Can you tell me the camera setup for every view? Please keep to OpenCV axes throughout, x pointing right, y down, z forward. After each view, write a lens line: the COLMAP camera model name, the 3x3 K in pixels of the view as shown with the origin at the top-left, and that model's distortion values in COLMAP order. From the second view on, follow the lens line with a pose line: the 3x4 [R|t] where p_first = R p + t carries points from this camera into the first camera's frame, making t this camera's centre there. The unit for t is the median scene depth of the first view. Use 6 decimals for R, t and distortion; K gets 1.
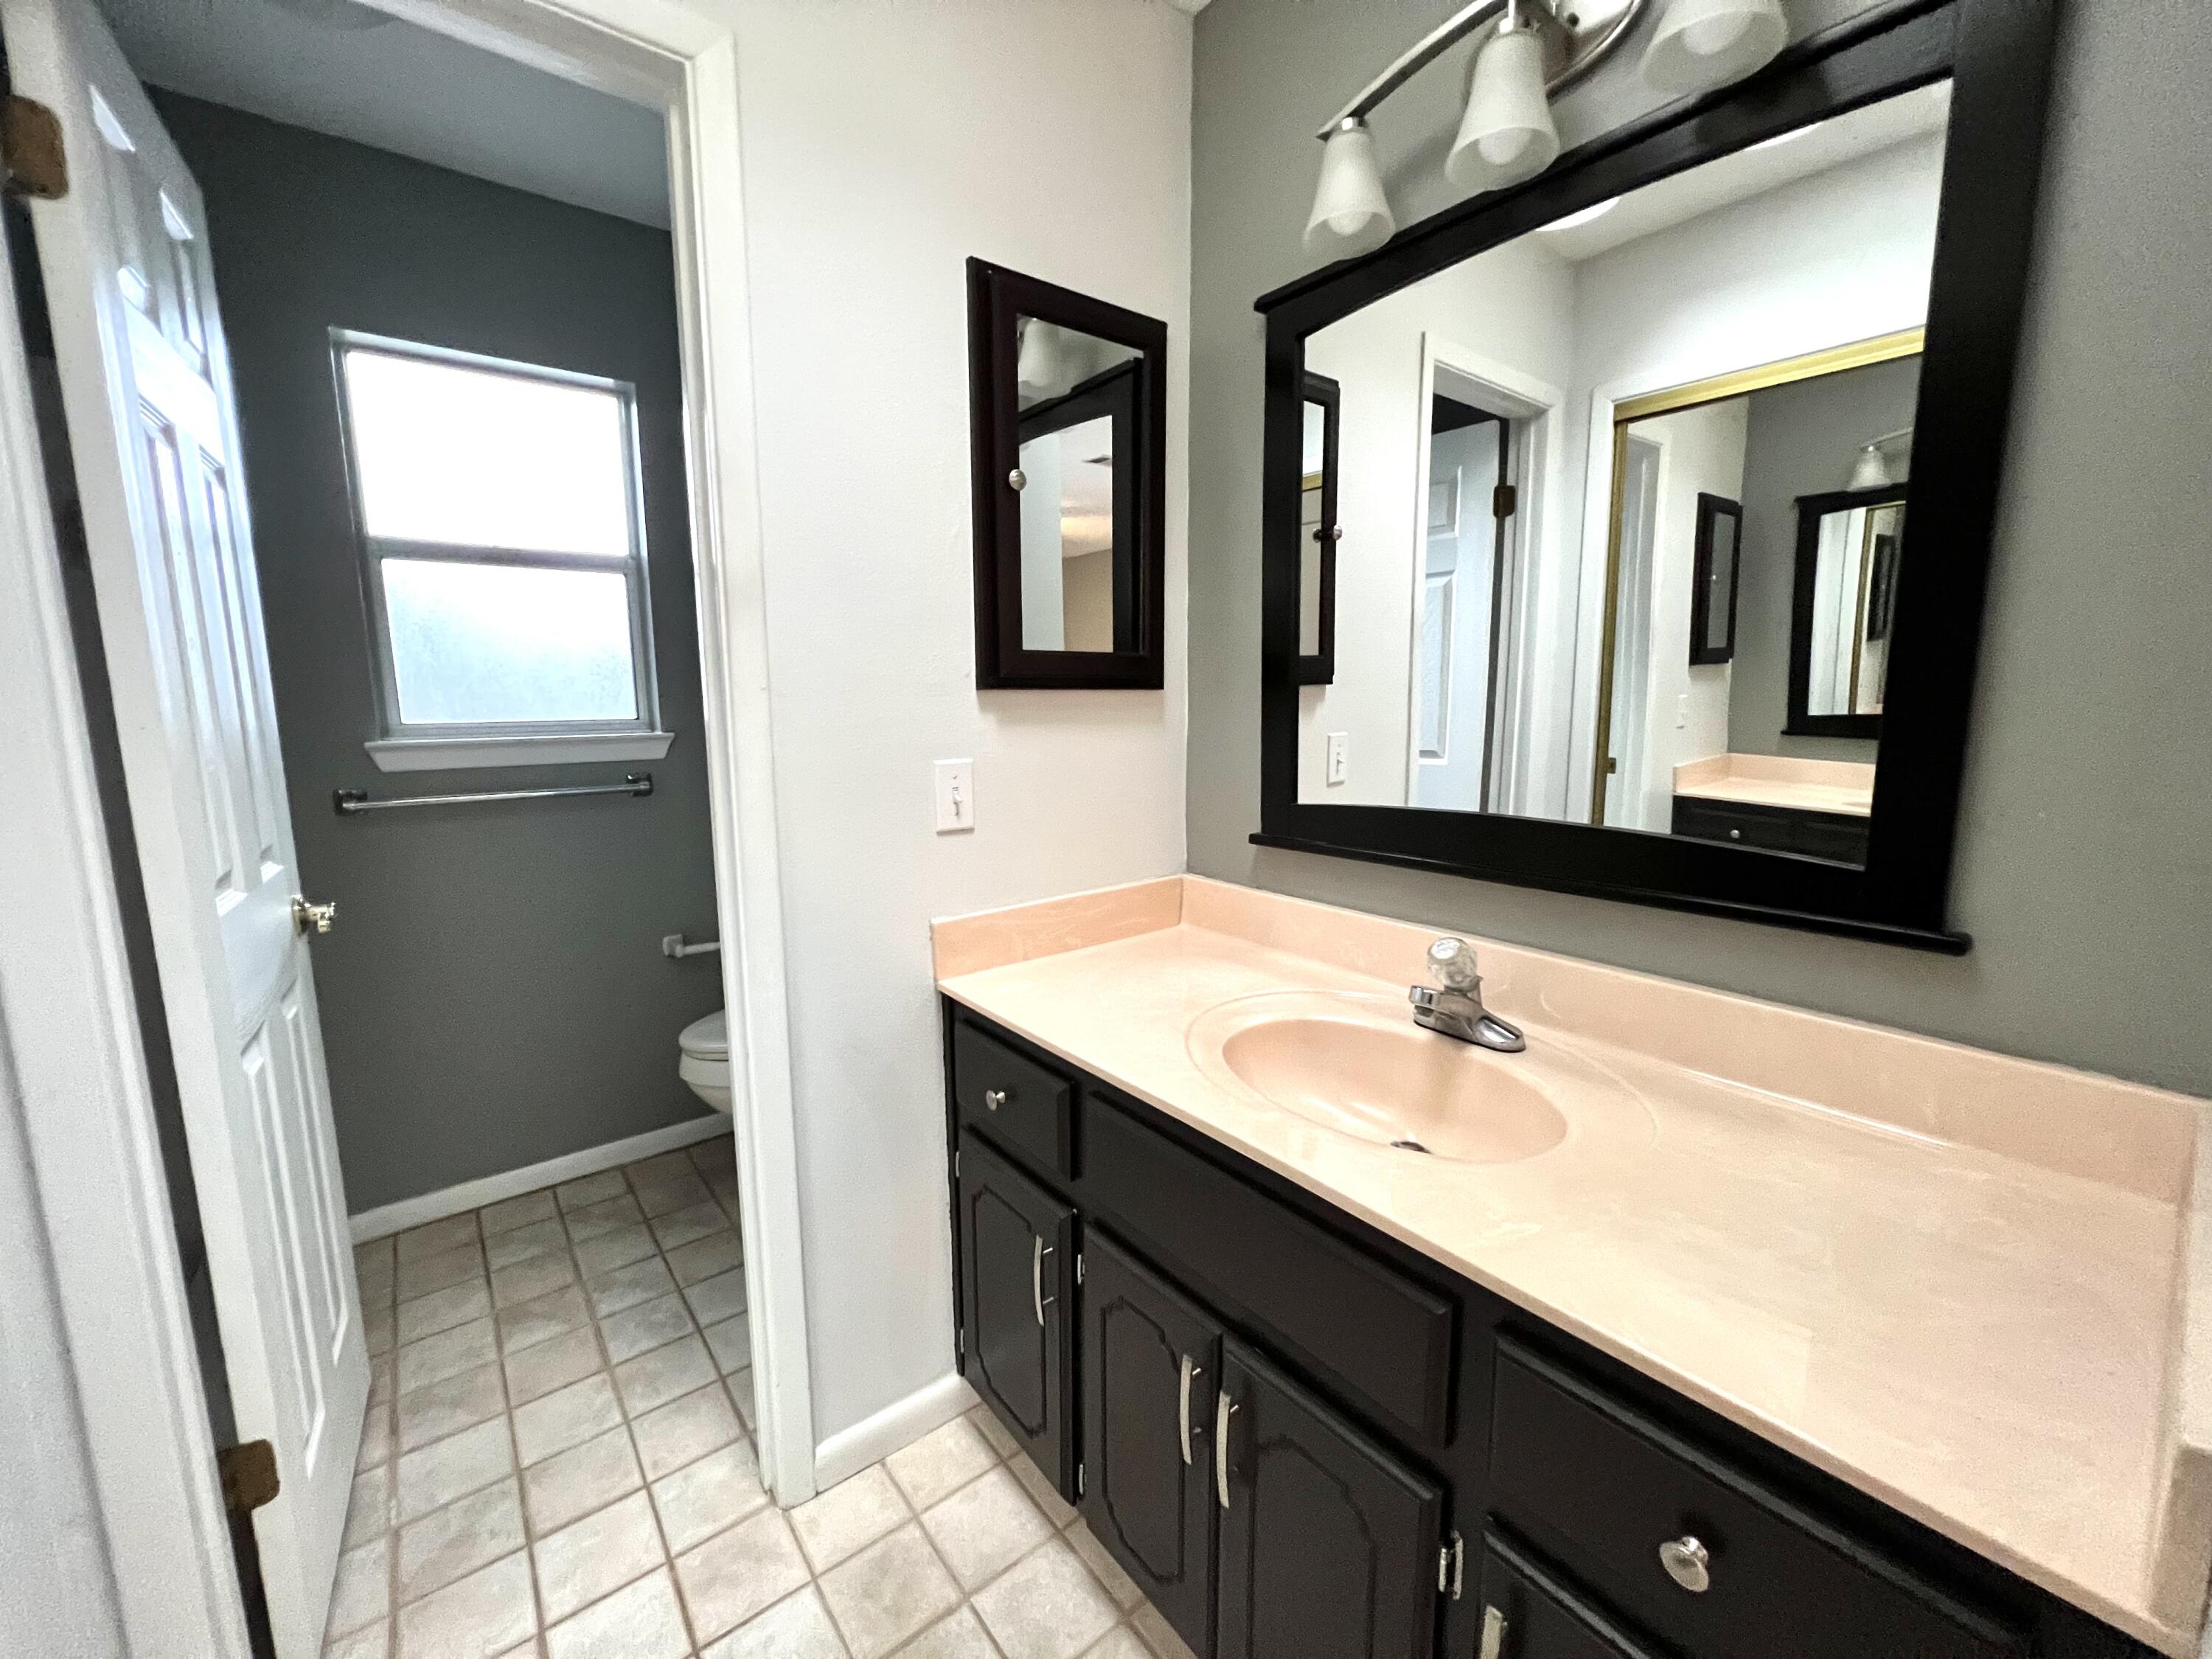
lens RADIAL K [[883.2, 0, 1106.0], [0, 883.2, 829.5], [0, 0, 1]] dist [-0.001120, 0.000198]
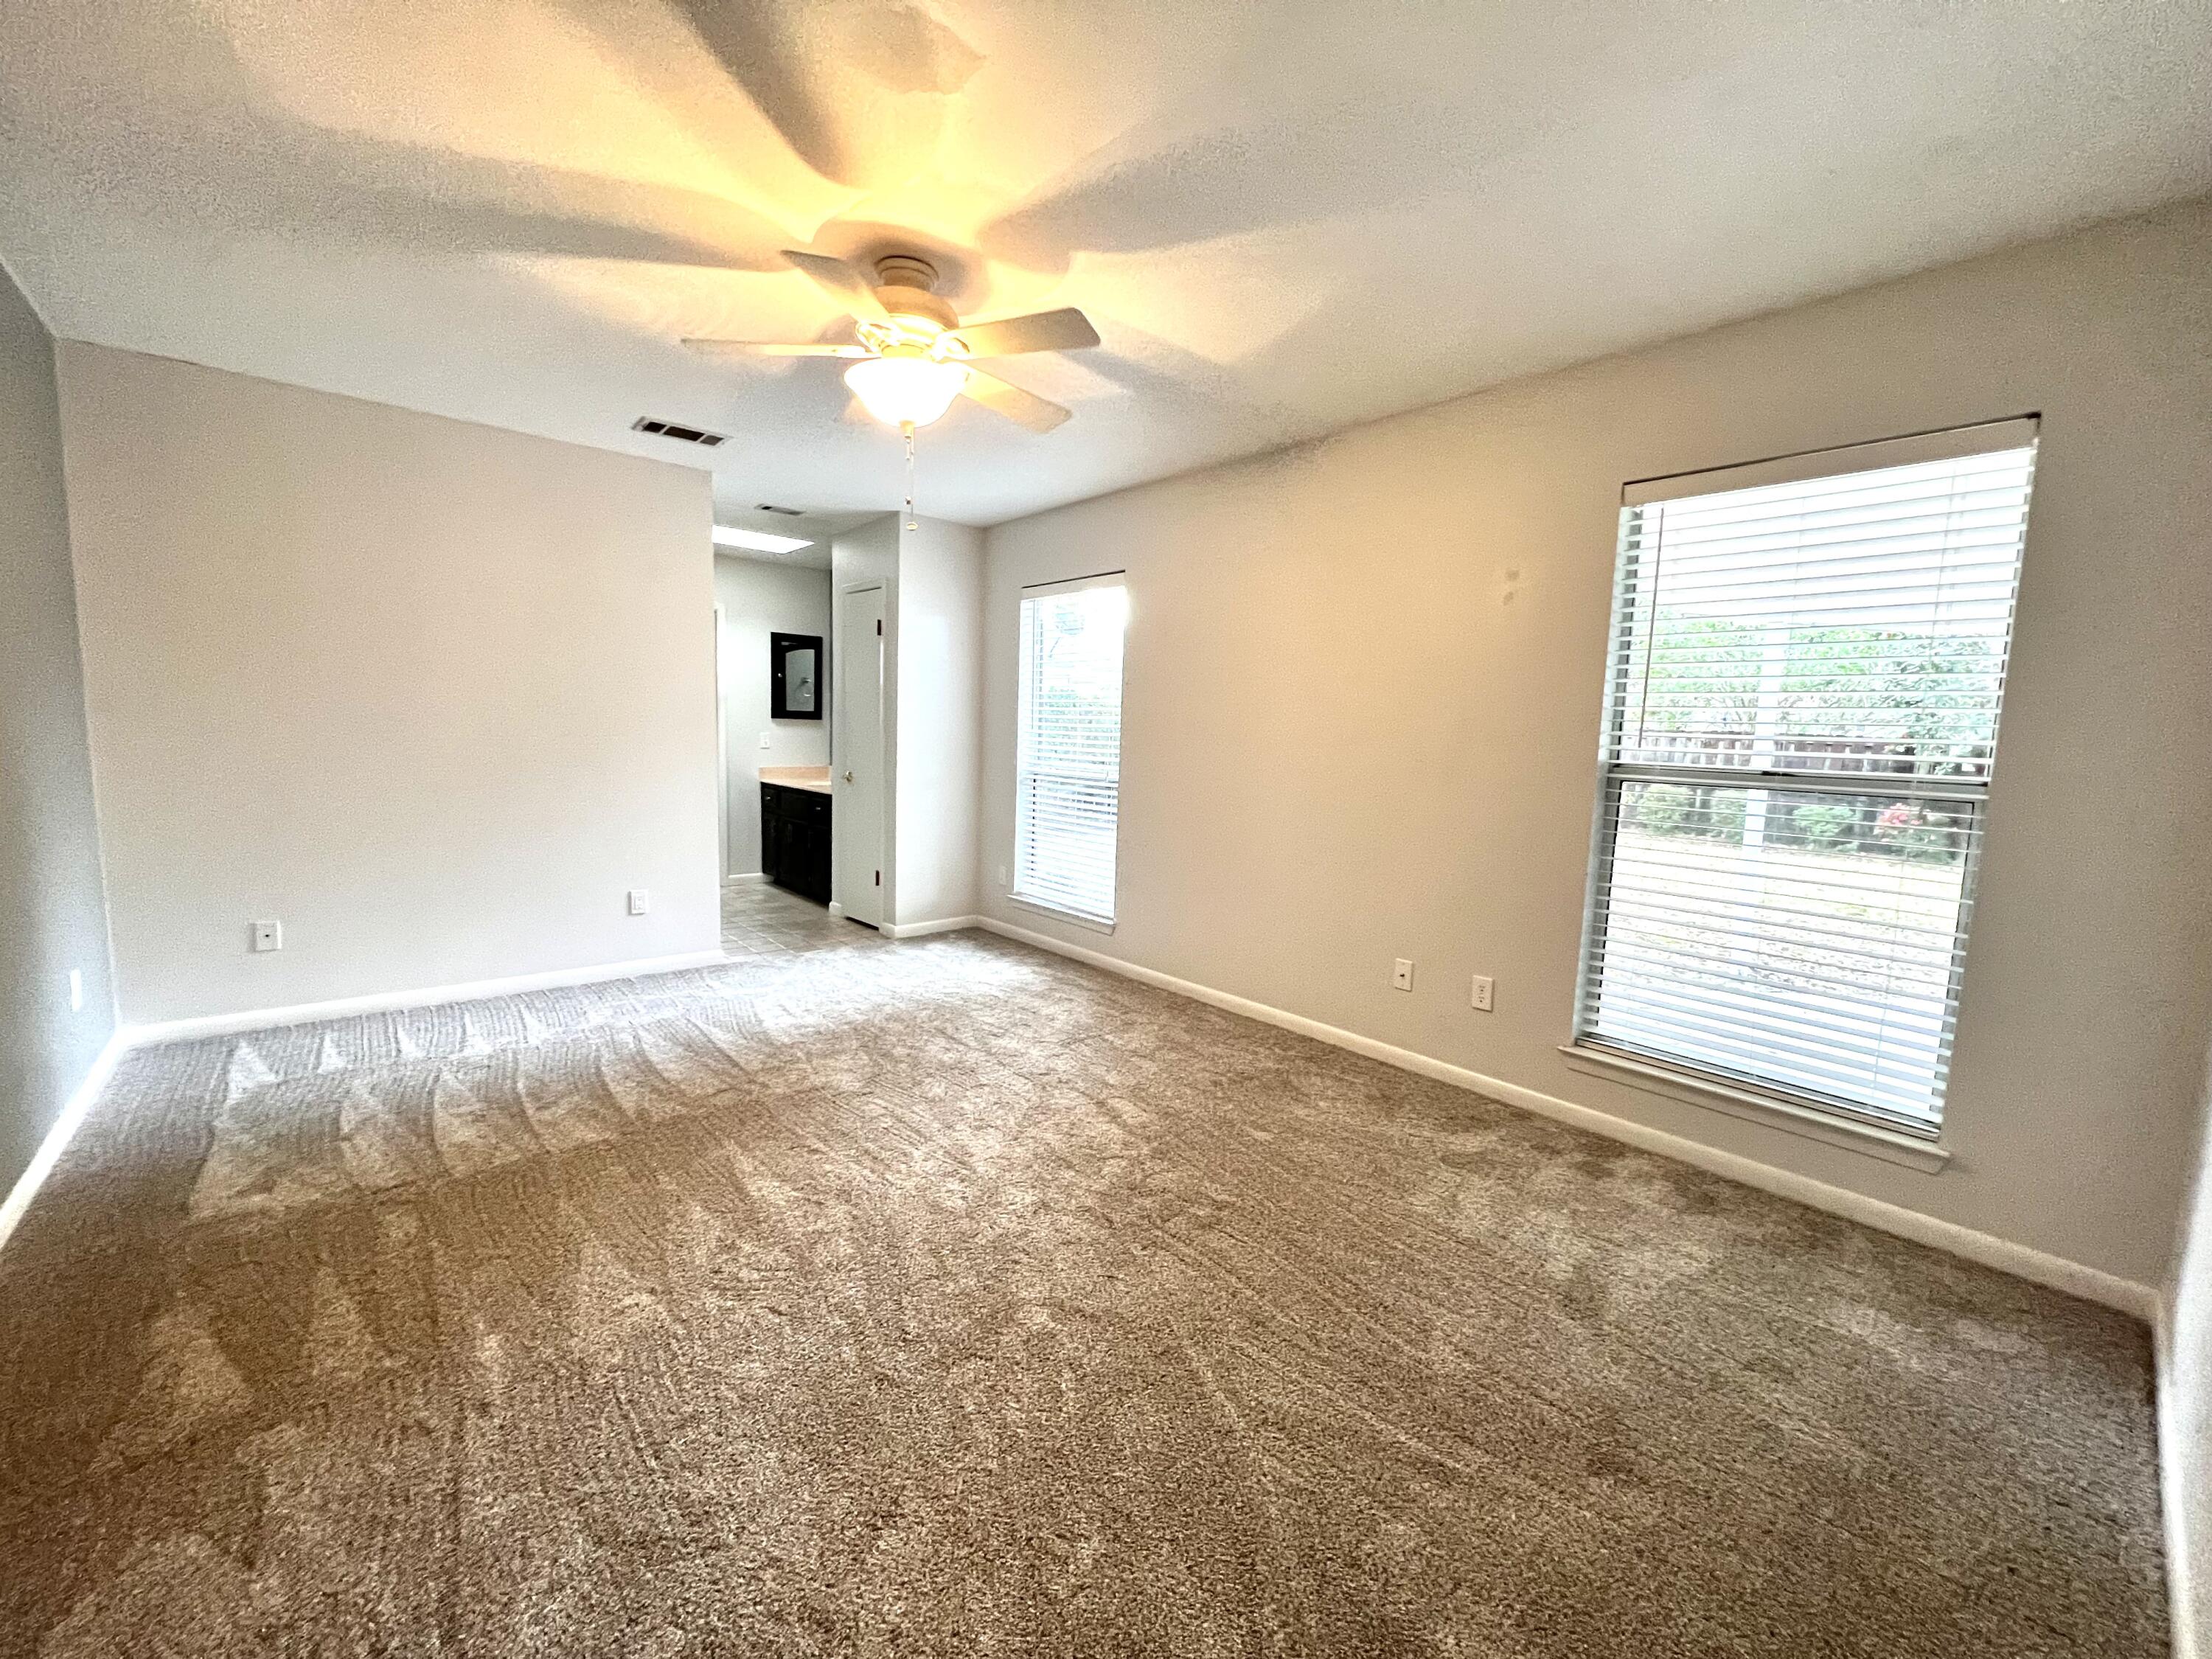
lens RADIAL K [[883.2, 0, 1106.0], [0, 883.2, 829.5], [0, 0, 1]] dist [-0.001120, 0.000198]
pose [[0.997901, 0.044201, 0.047329, 1.359139], [-0.042555, 0.998473, -0.035236, 0.500057], [-0.048814, 0.033148, 0.998258, -3.571958]]
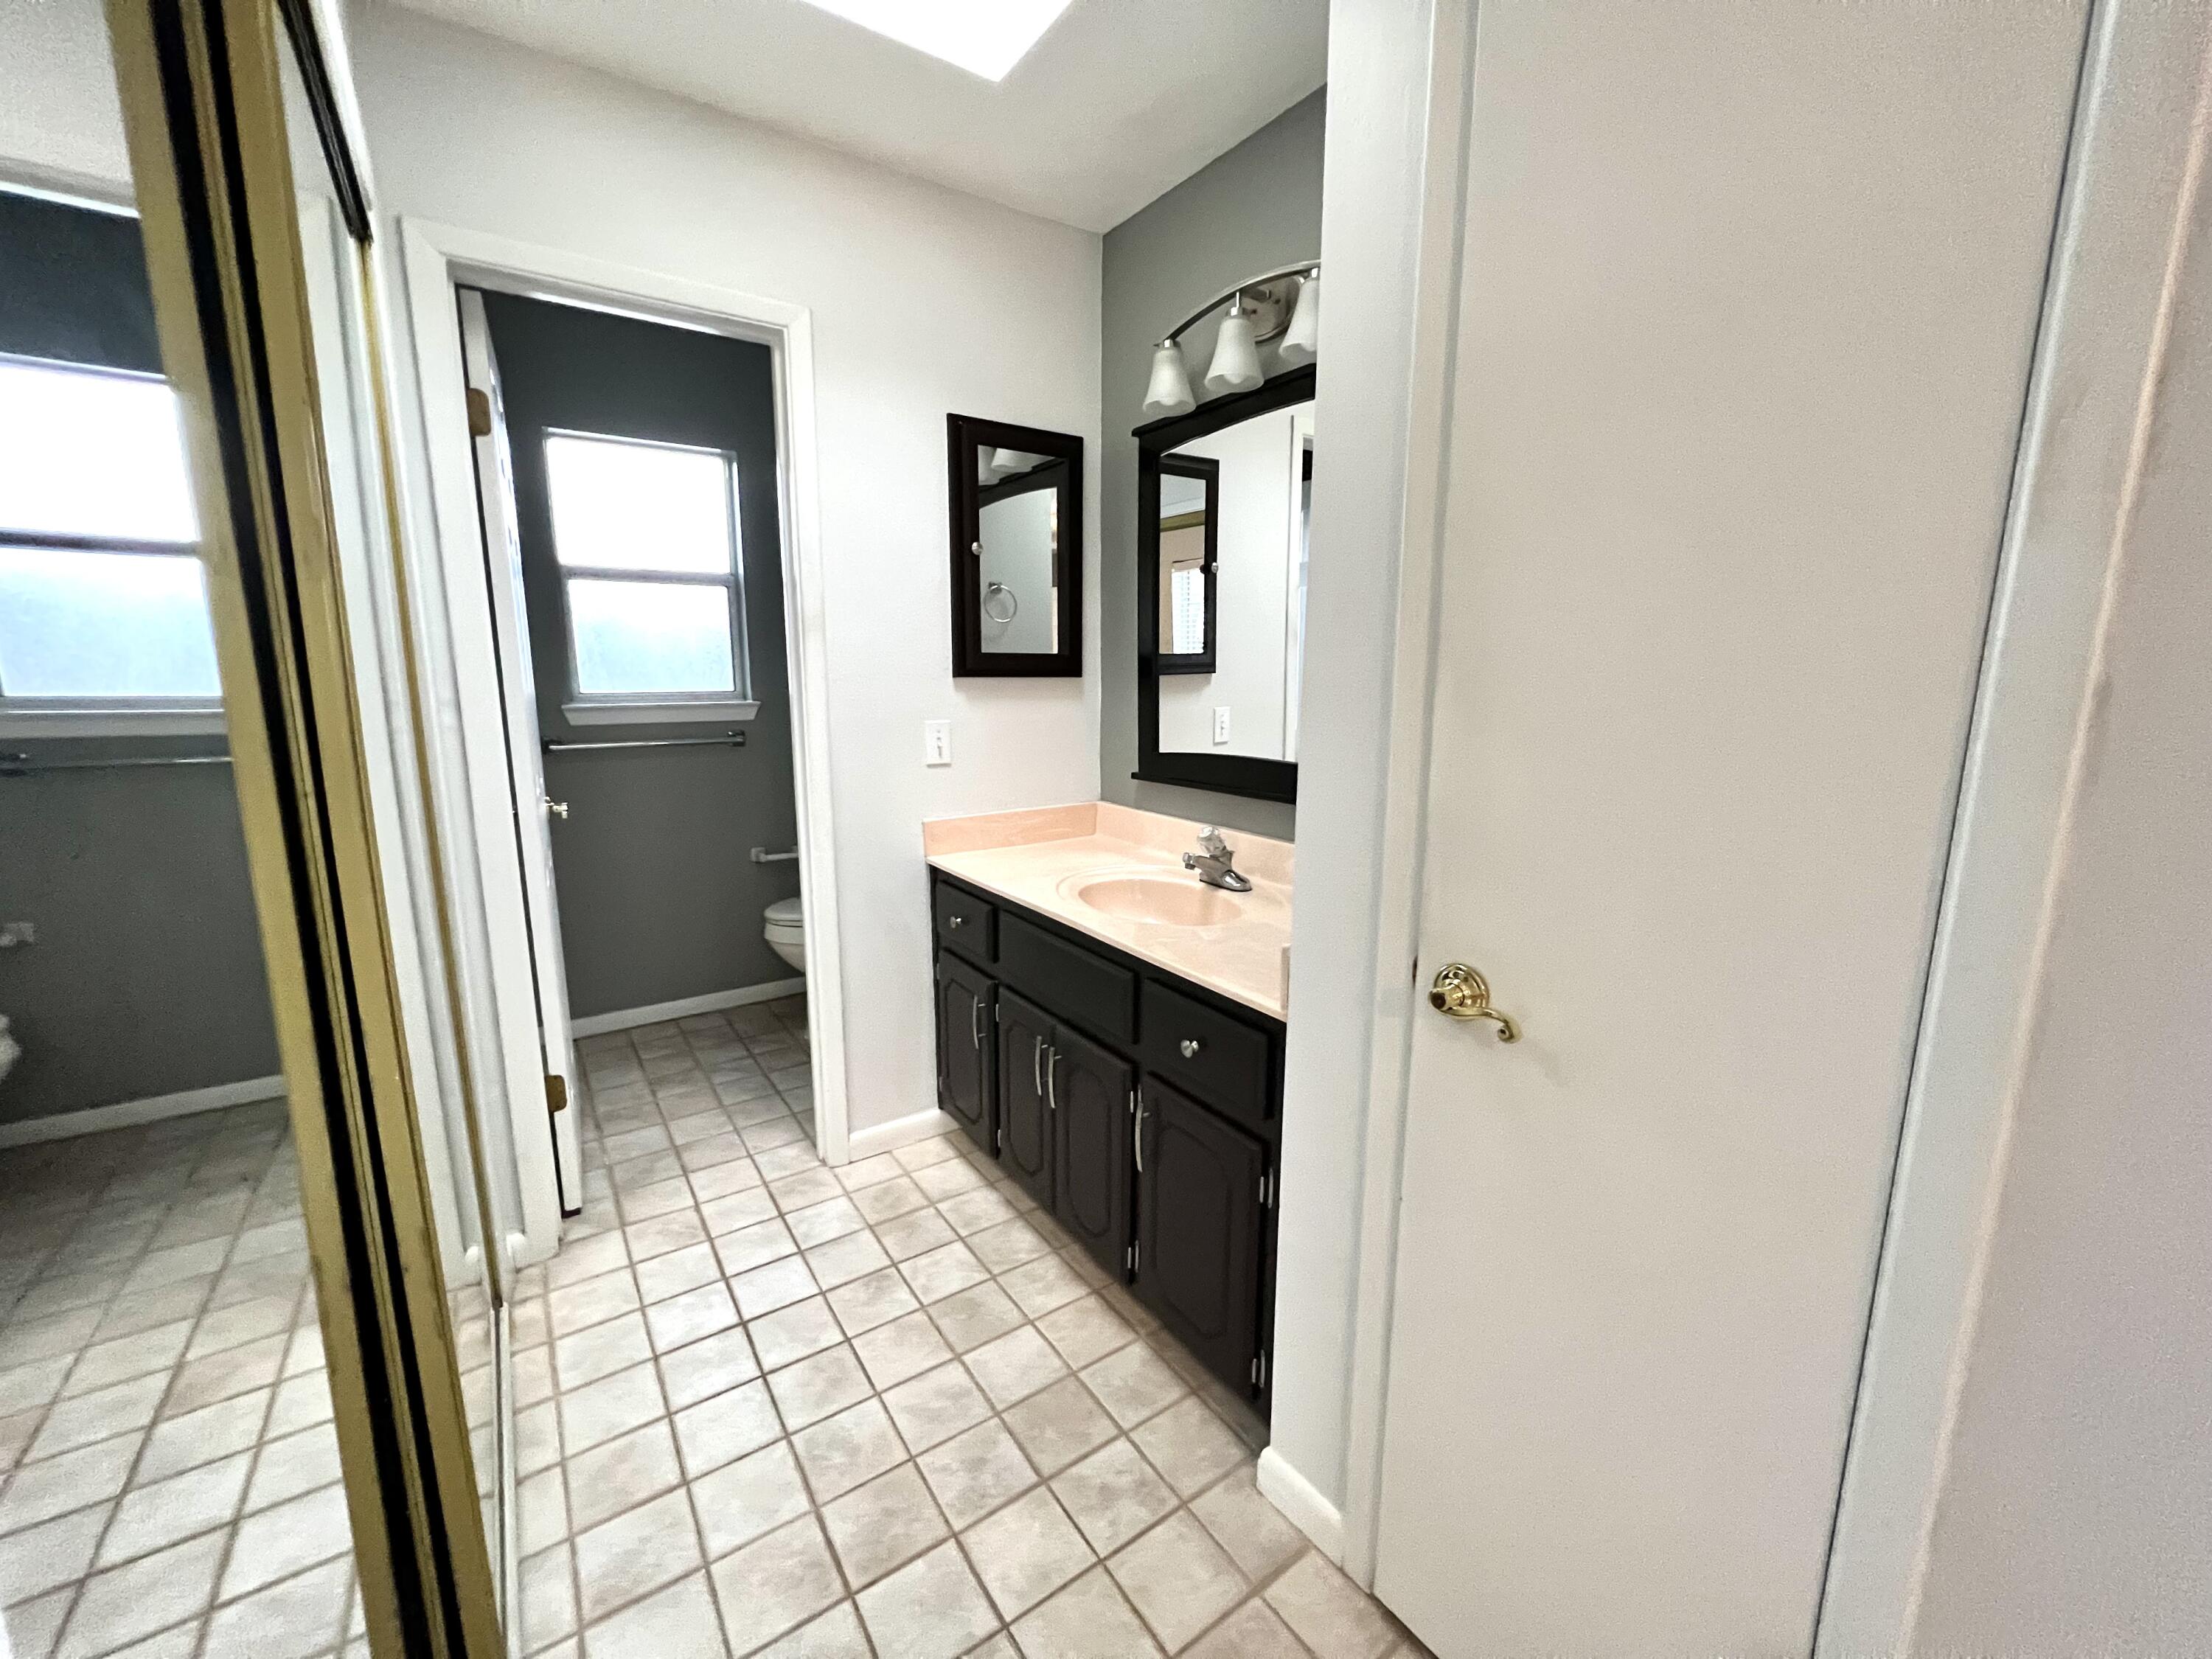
lens RADIAL K [[883.2, 0, 1106.0], [0, 883.2, 829.5], [0, 0, 1]] dist [-0.001120, 0.000198]
pose [[0.998017, 0.021118, -0.059289, 0.219131], [-0.019319, 0.999340, 0.030754, 0.060125], [0.059899, -0.029548, 0.997767, -0.561514]]
